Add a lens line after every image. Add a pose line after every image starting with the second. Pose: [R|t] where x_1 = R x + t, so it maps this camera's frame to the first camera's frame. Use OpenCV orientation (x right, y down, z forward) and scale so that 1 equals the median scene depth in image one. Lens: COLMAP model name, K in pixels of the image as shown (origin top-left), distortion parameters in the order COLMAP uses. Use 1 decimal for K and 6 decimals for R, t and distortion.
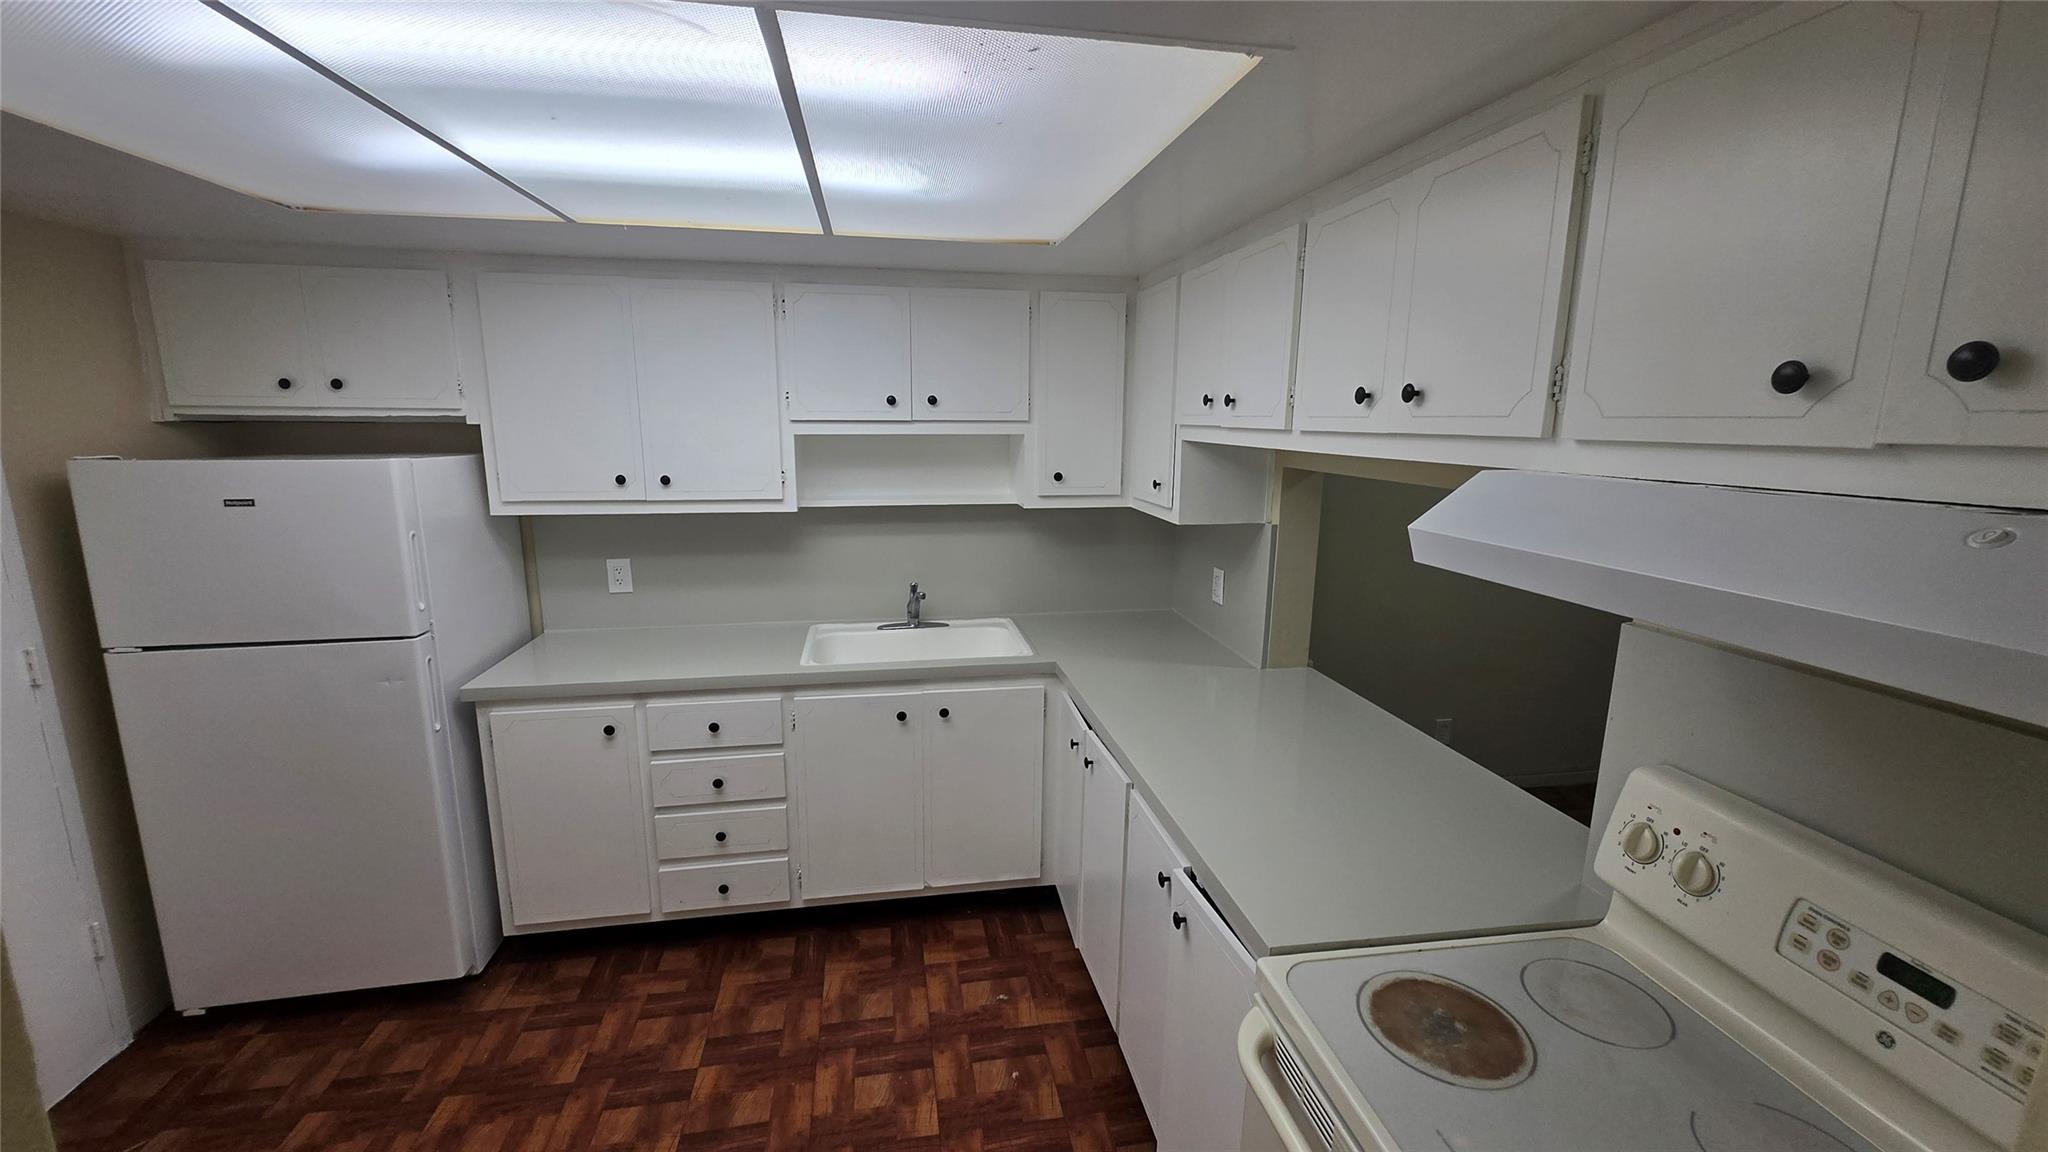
lens RADIAL K [[818.0, 0, 1019.8], [0, 818.0, 574.6], [0, 0, 1]] dist [0.003450, -0.000956]
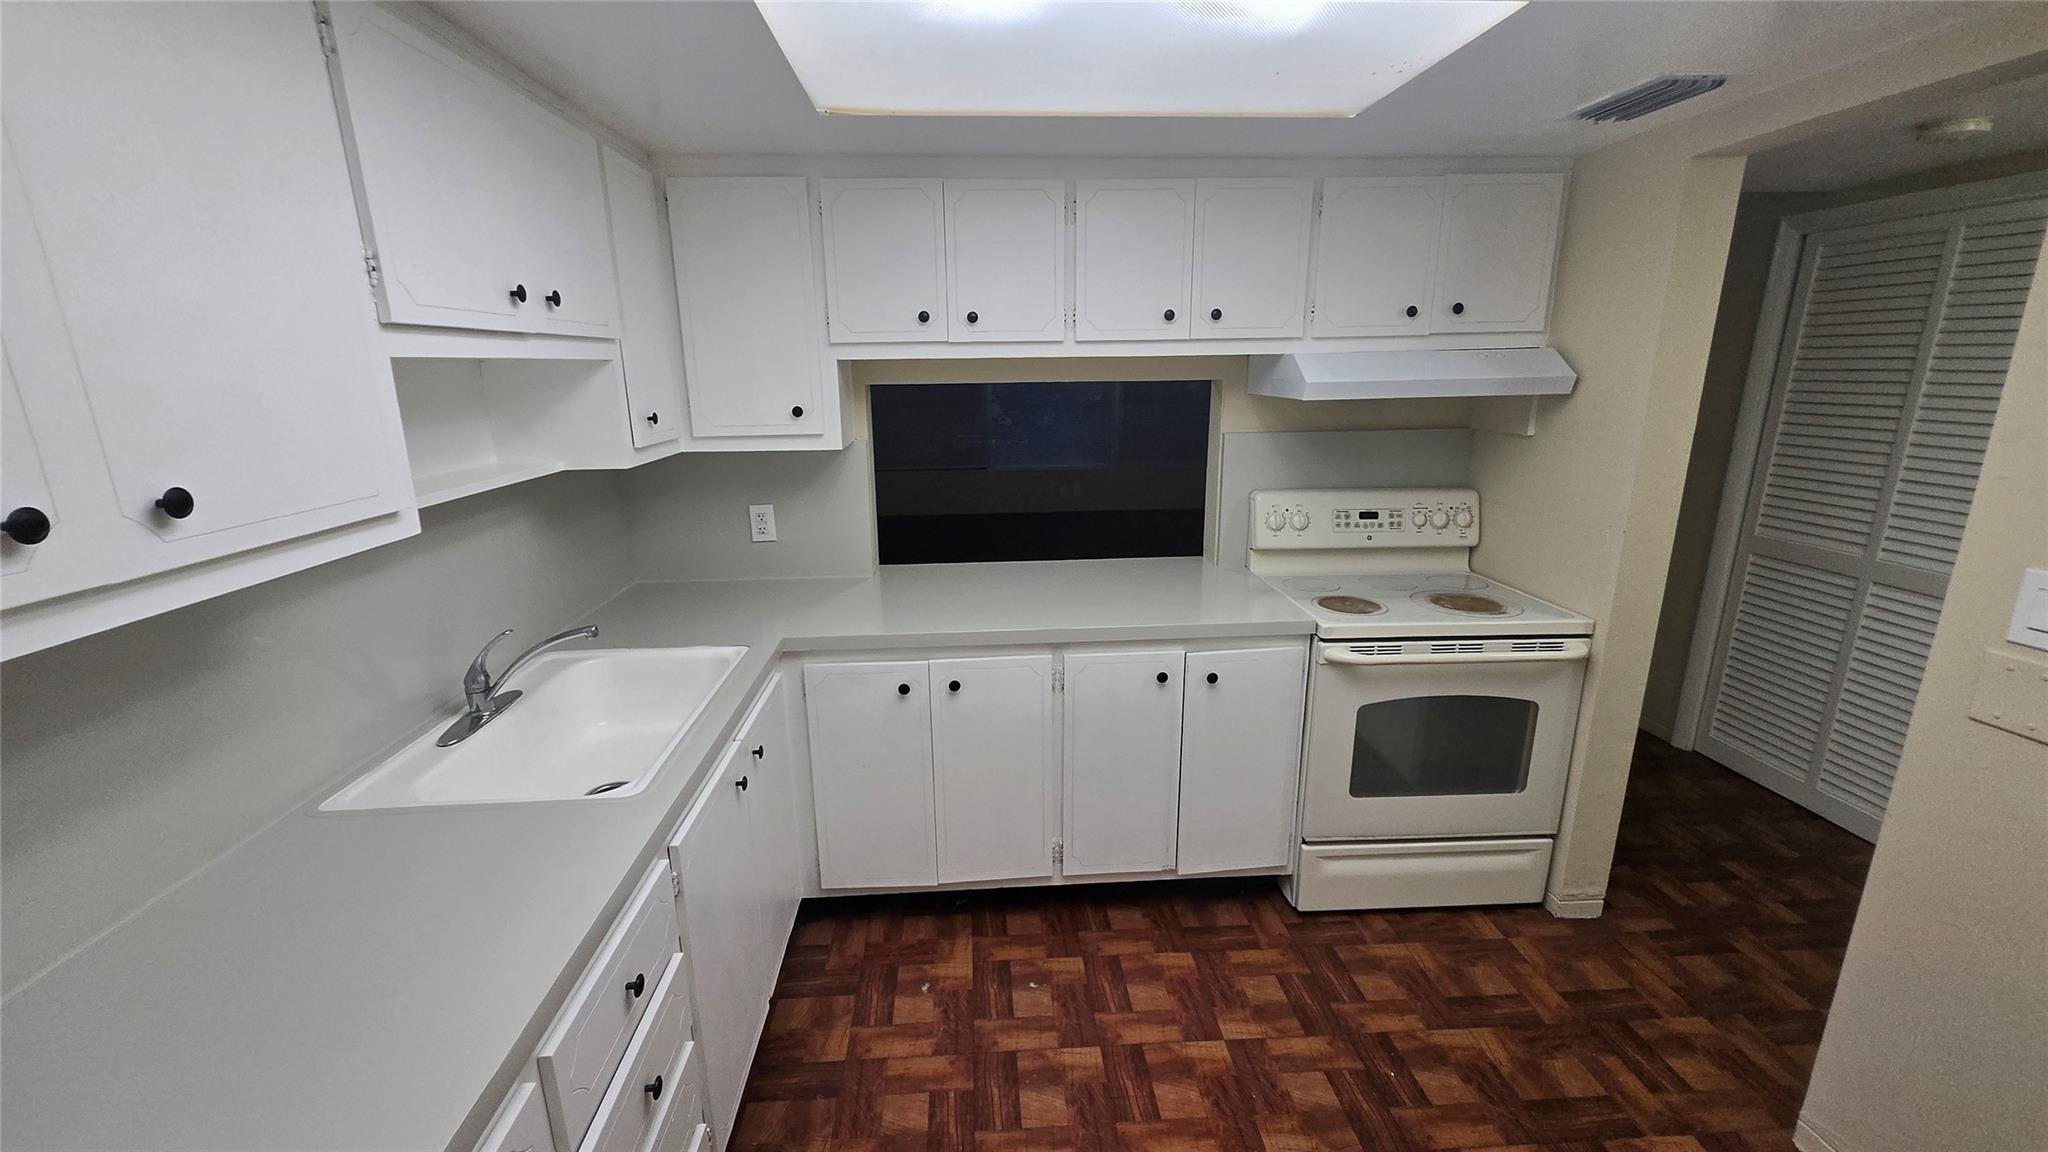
lens RADIAL K [[818.0, 0, 1018.1], [0, 818.0, 571.7], [0, 0, 1]] dist [0.003450, -0.000956]
pose [[0.100858, -0.257423, 0.961021, -0.863278], [0.202769, 0.950990, 0.233456, -0.121436], [-0.974019, 0.171320, 0.148112, 0.787929]]
